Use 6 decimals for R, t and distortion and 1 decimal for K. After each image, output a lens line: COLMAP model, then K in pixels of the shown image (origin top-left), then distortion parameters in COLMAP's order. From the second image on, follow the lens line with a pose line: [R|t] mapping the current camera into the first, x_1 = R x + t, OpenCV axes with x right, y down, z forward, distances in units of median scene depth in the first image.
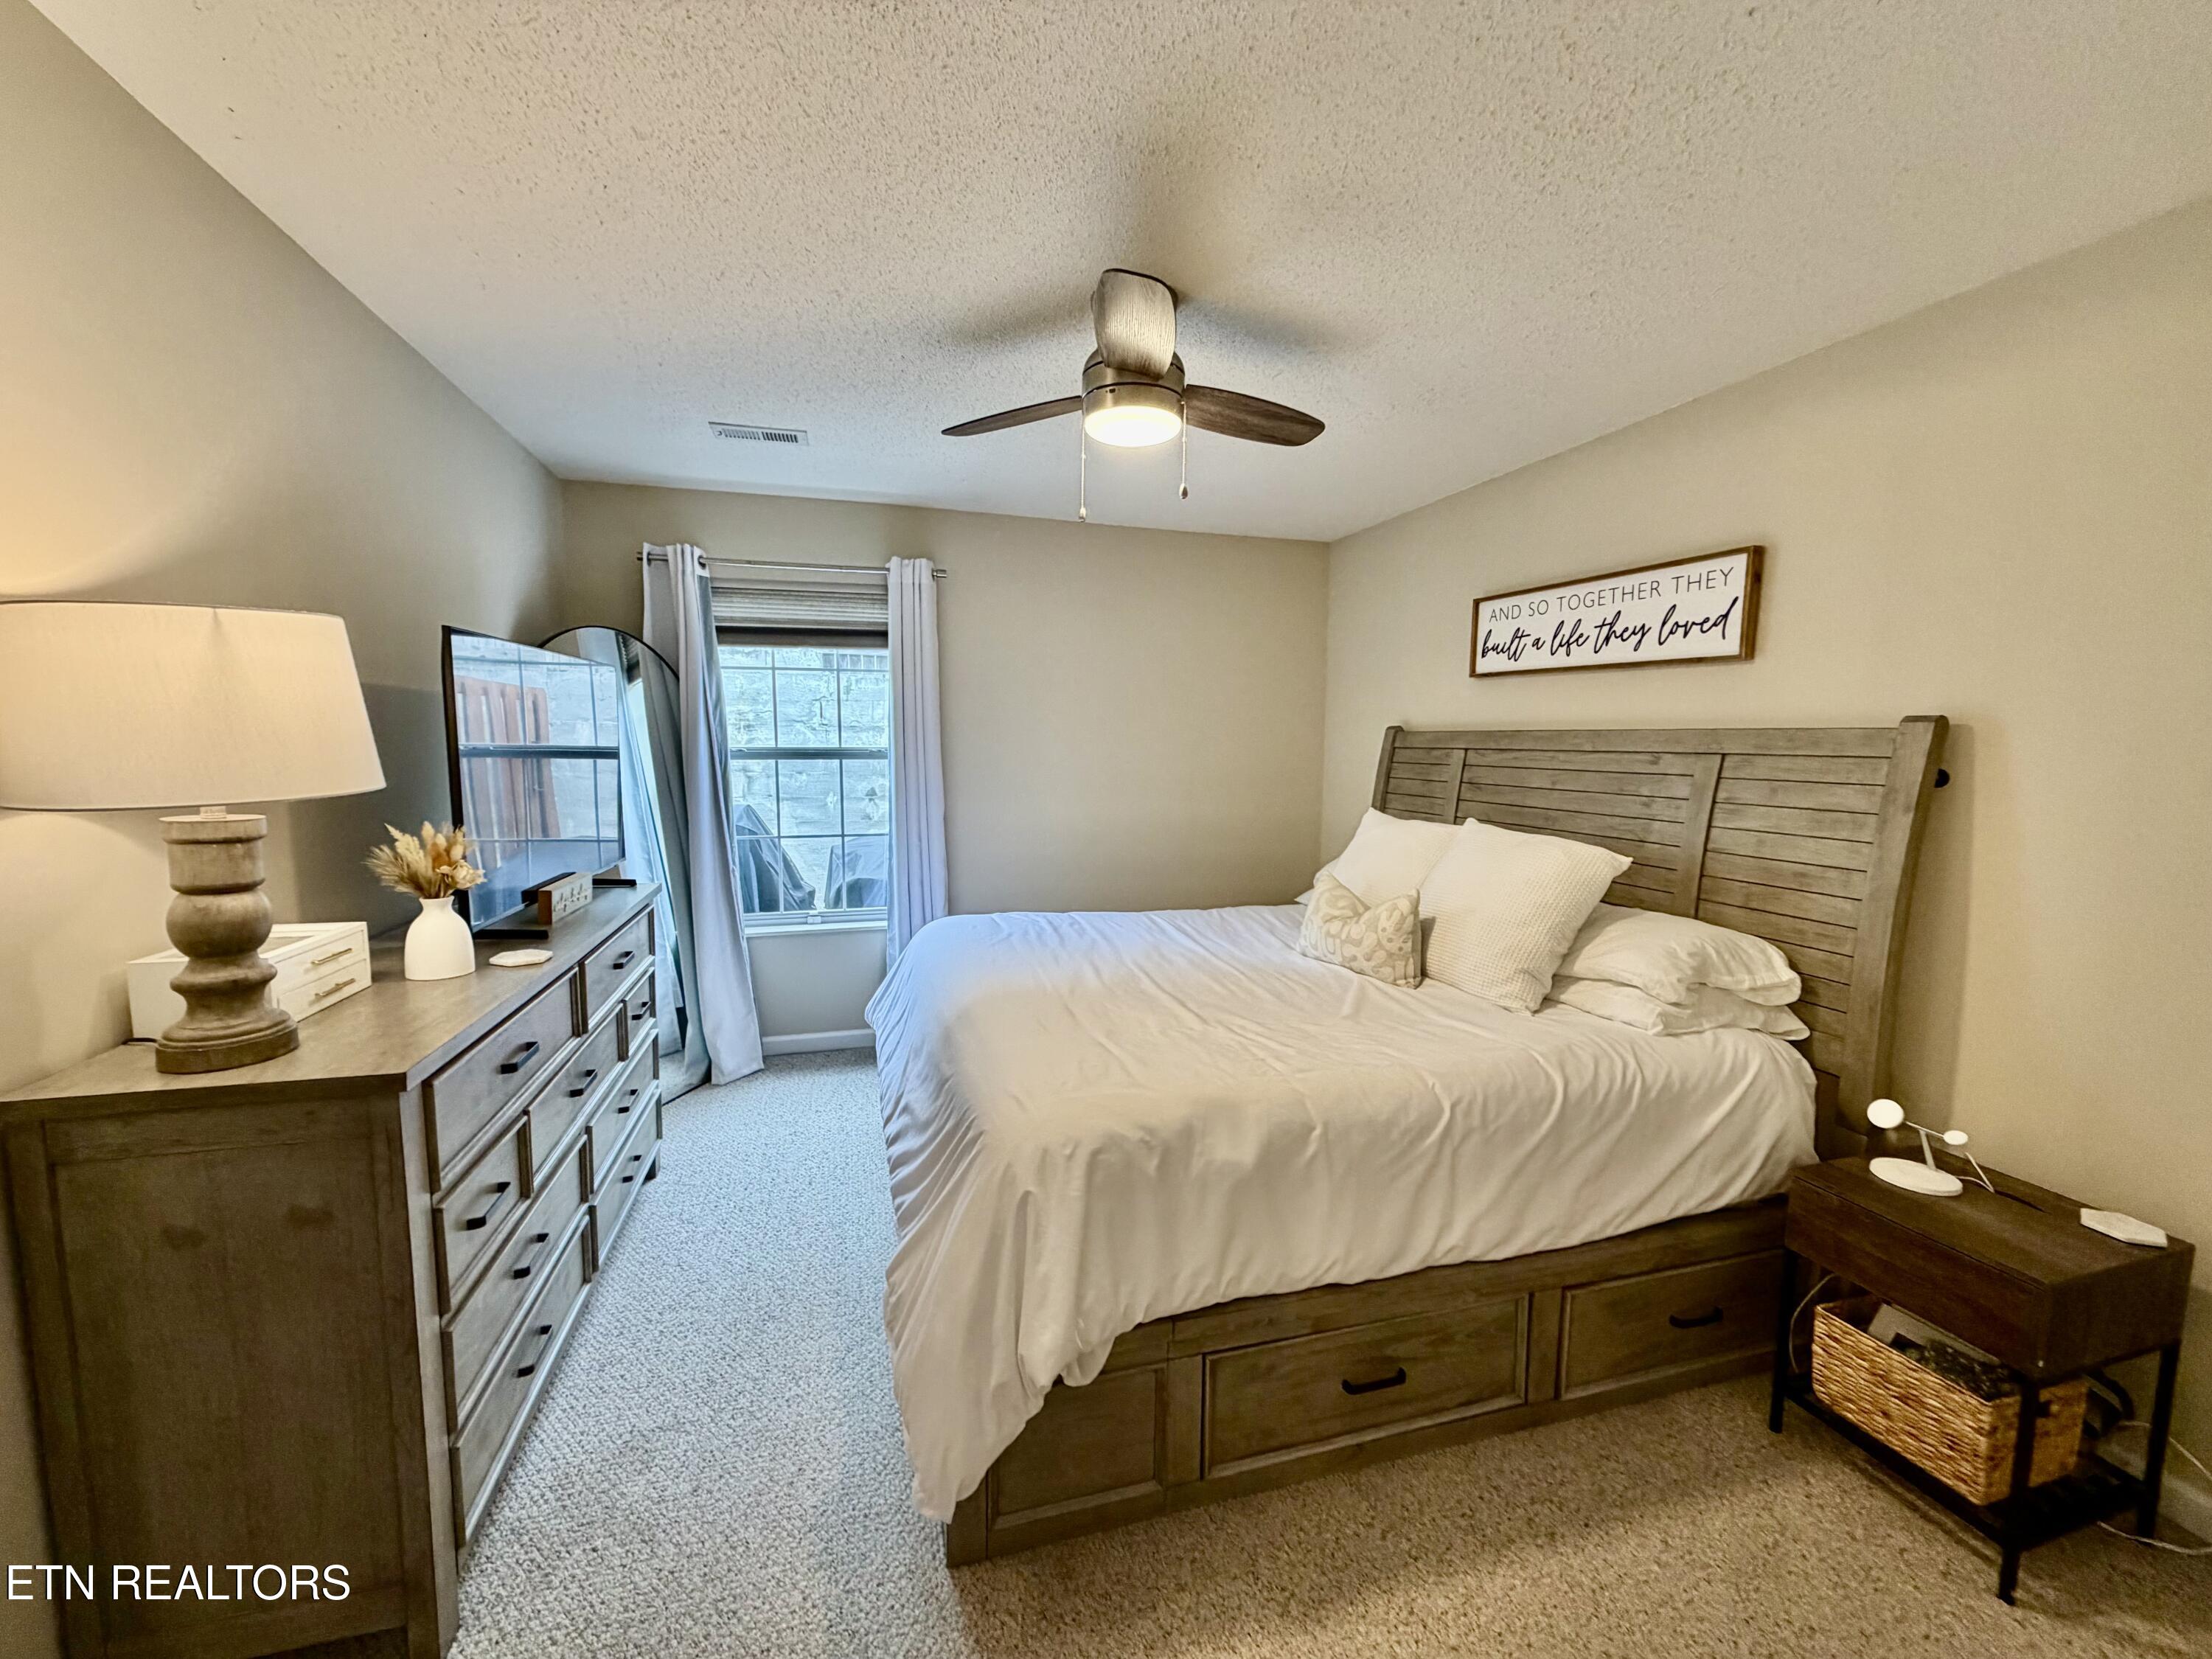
lens RADIAL K [[878.9, 0, 1099.7], [0, 878.9, 833.7], [0, 0, 1]] dist [-0.000074, 0.000443]
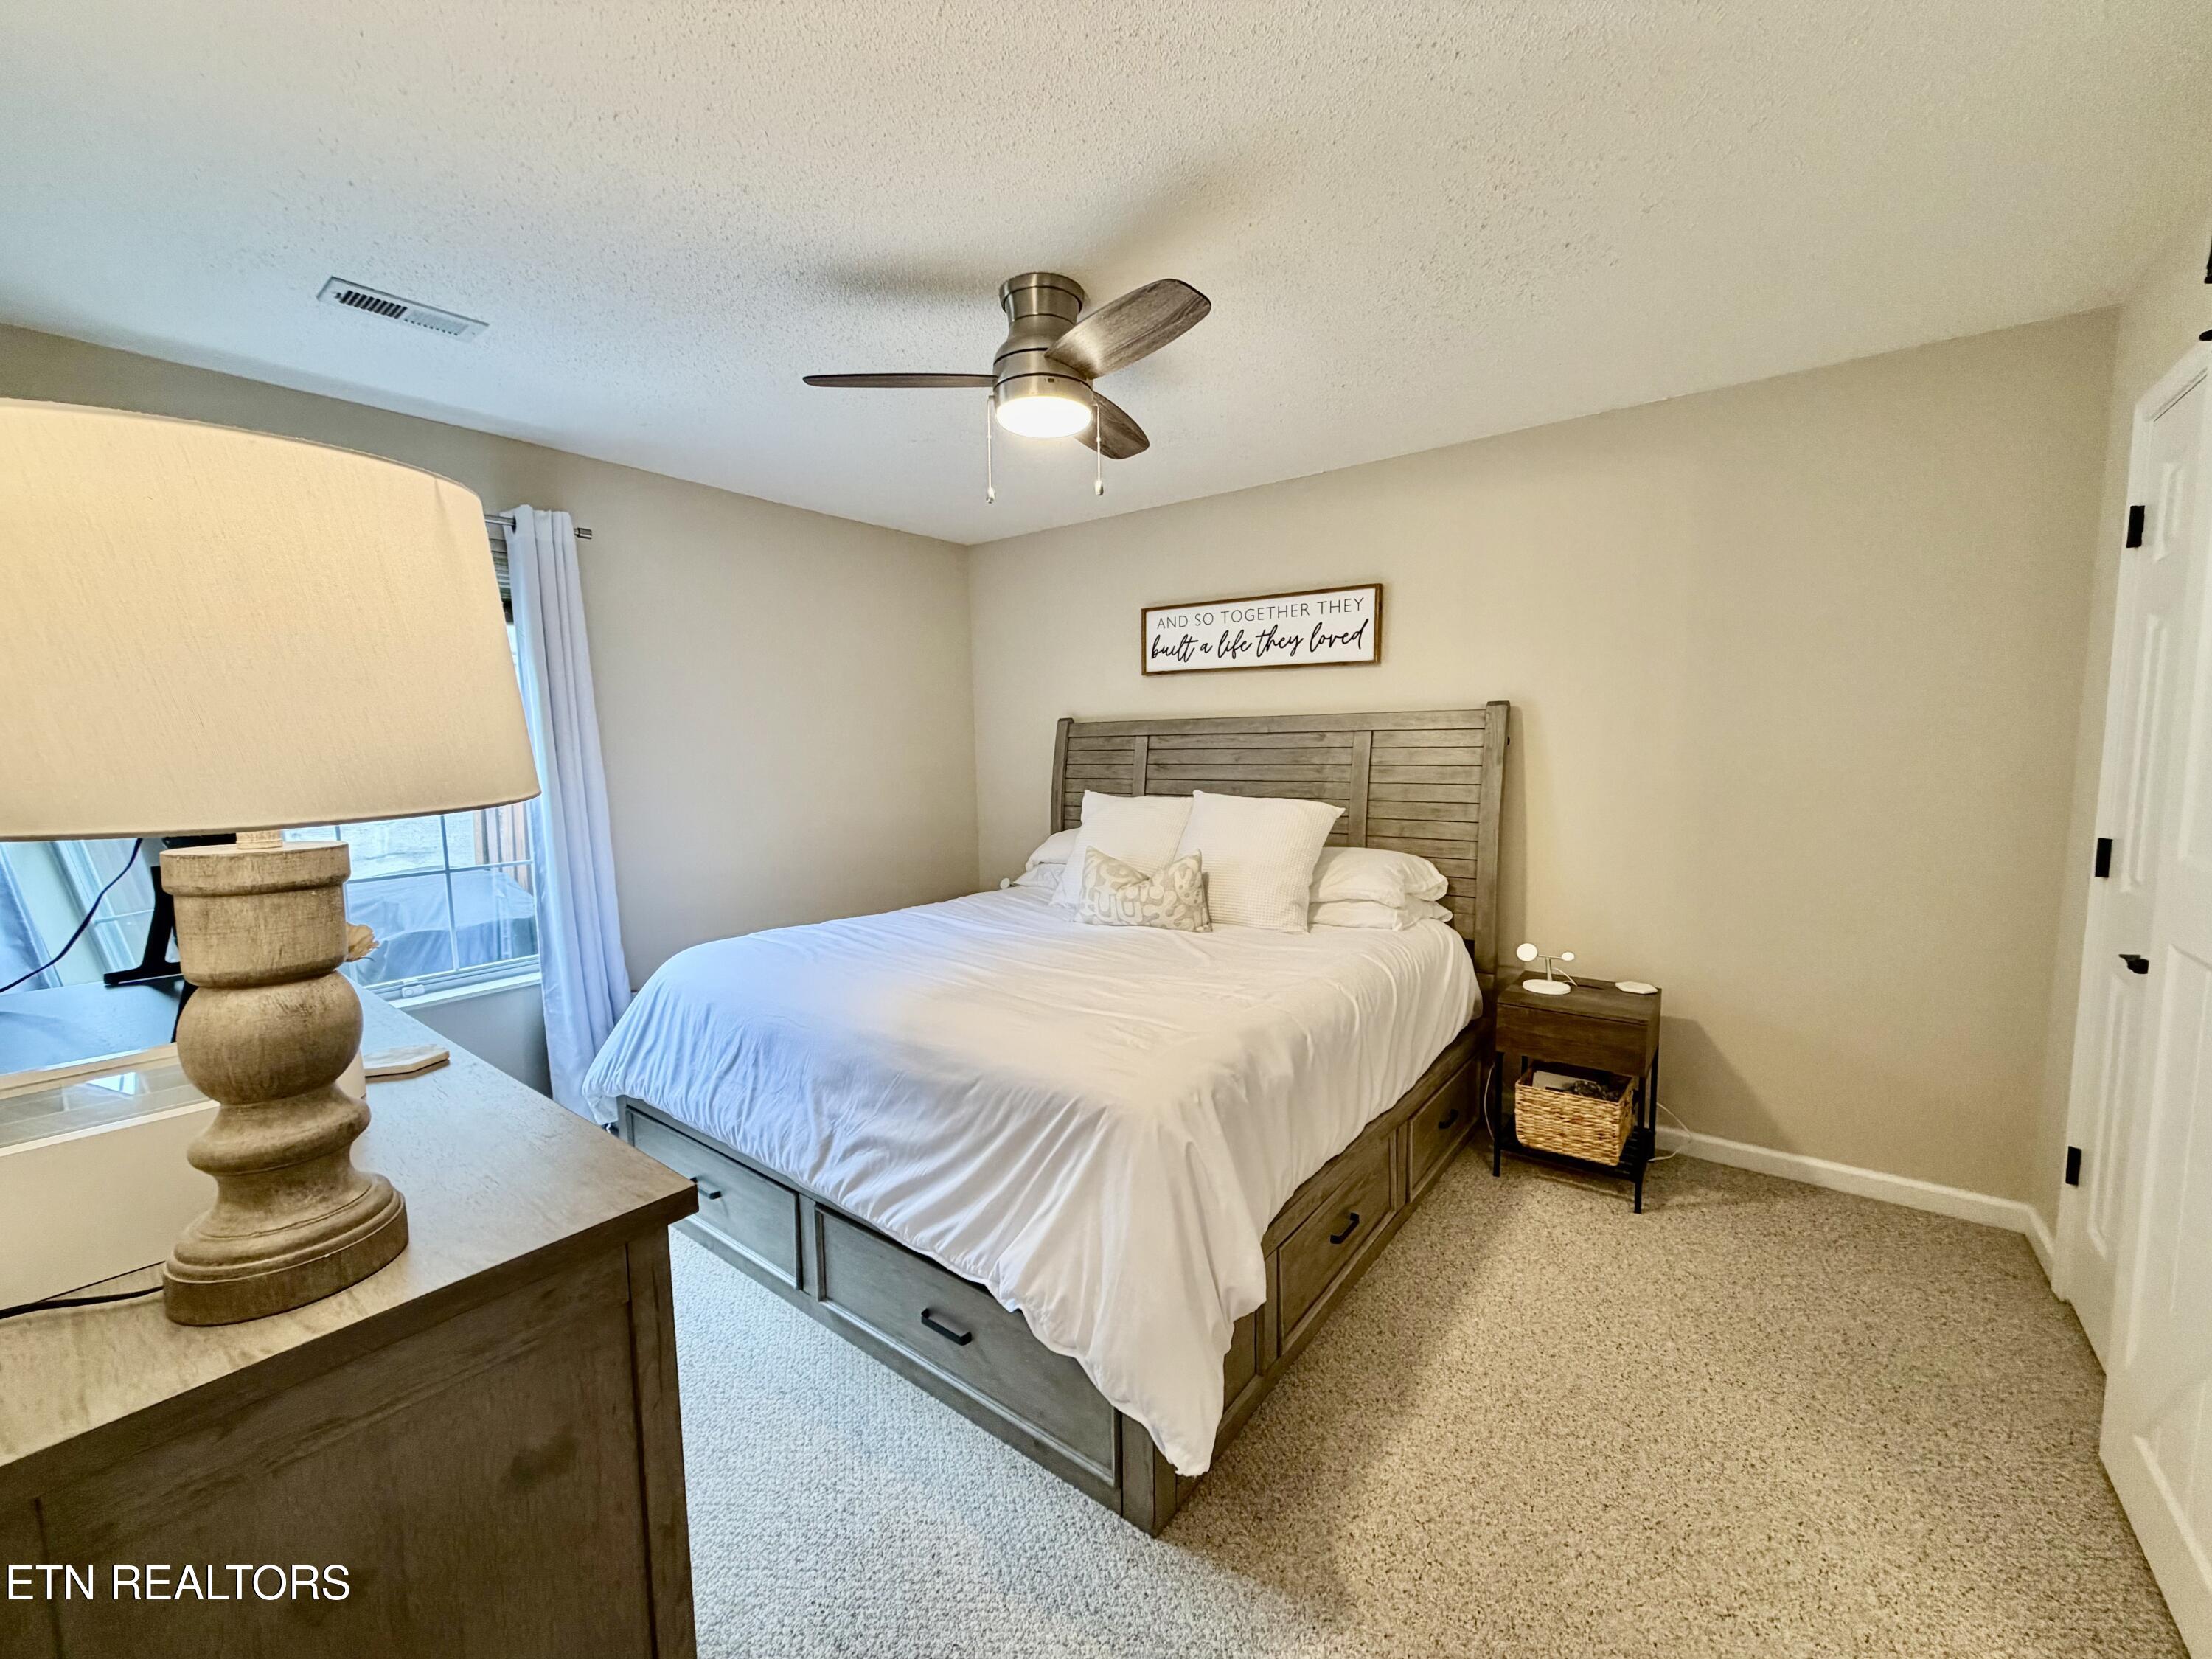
lens RADIAL K [[878.9, 0, 1099.7], [0, 878.9, 833.7], [0, 0, 1]] dist [-0.000074, 0.000443]
pose [[0.806805, -0.083988, 0.584817, -0.483243], [0.087653, 0.995906, 0.022102, 0.003781], [-0.584279, 0.033429, 0.810864, 0.126762]]
